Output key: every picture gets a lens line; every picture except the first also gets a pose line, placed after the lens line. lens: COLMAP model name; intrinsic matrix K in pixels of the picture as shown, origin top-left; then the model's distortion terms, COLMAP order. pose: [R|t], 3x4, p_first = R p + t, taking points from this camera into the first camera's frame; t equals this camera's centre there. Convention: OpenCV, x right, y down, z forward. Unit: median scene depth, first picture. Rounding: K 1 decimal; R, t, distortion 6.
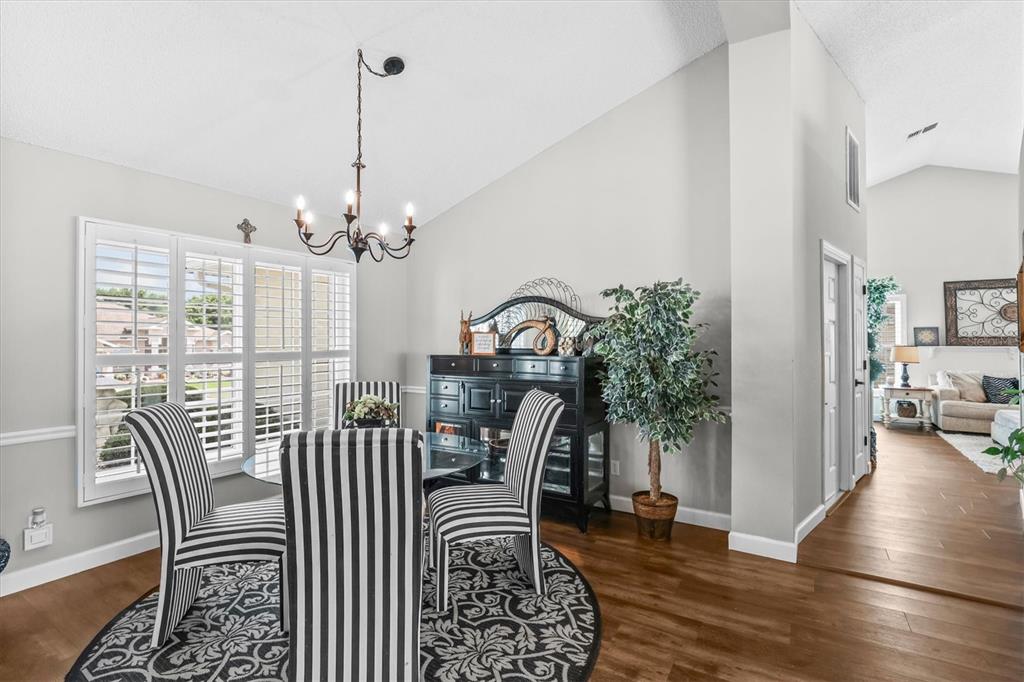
lens RADIAL K [[459.0, 0, 508.7], [0, 459.0, 340.0], [0, 0, 1]] dist [-0.000404, -0.000077]
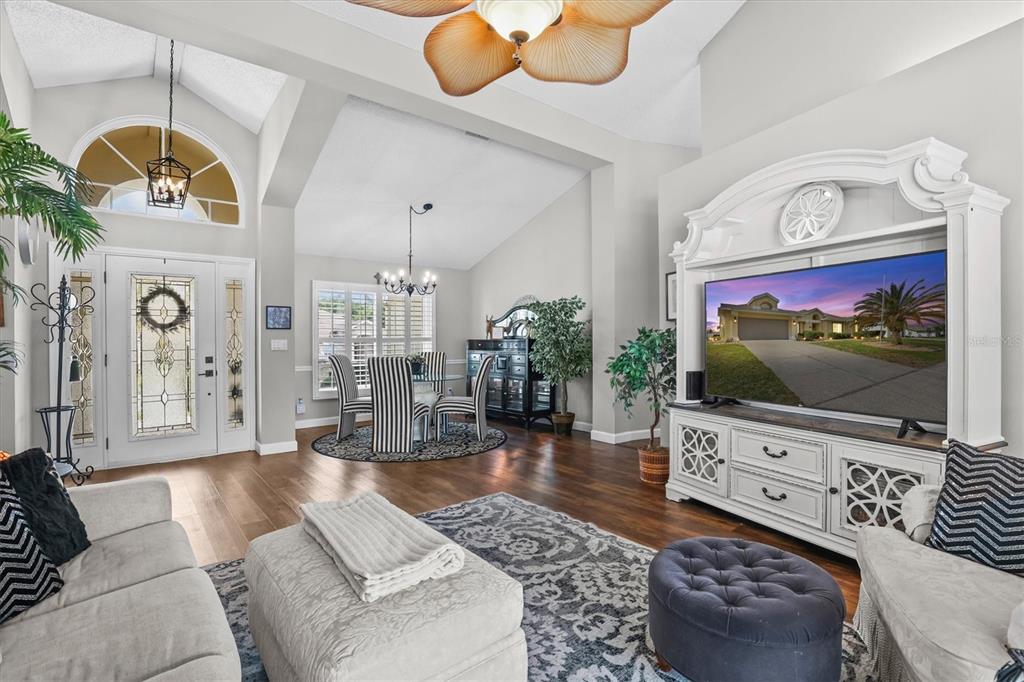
lens RADIAL K [[473.0, 0, 509.6], [0, 473.0, 337.7], [0, 0, 1]] dist [-0.002058, 0.000327]
pose [[0.944927, -0.001092, -0.327280, 0.702482], [0.001379, 0.999999, 0.000645, 0.030574], [0.327279, -0.001061, 0.944927, -0.835200]]
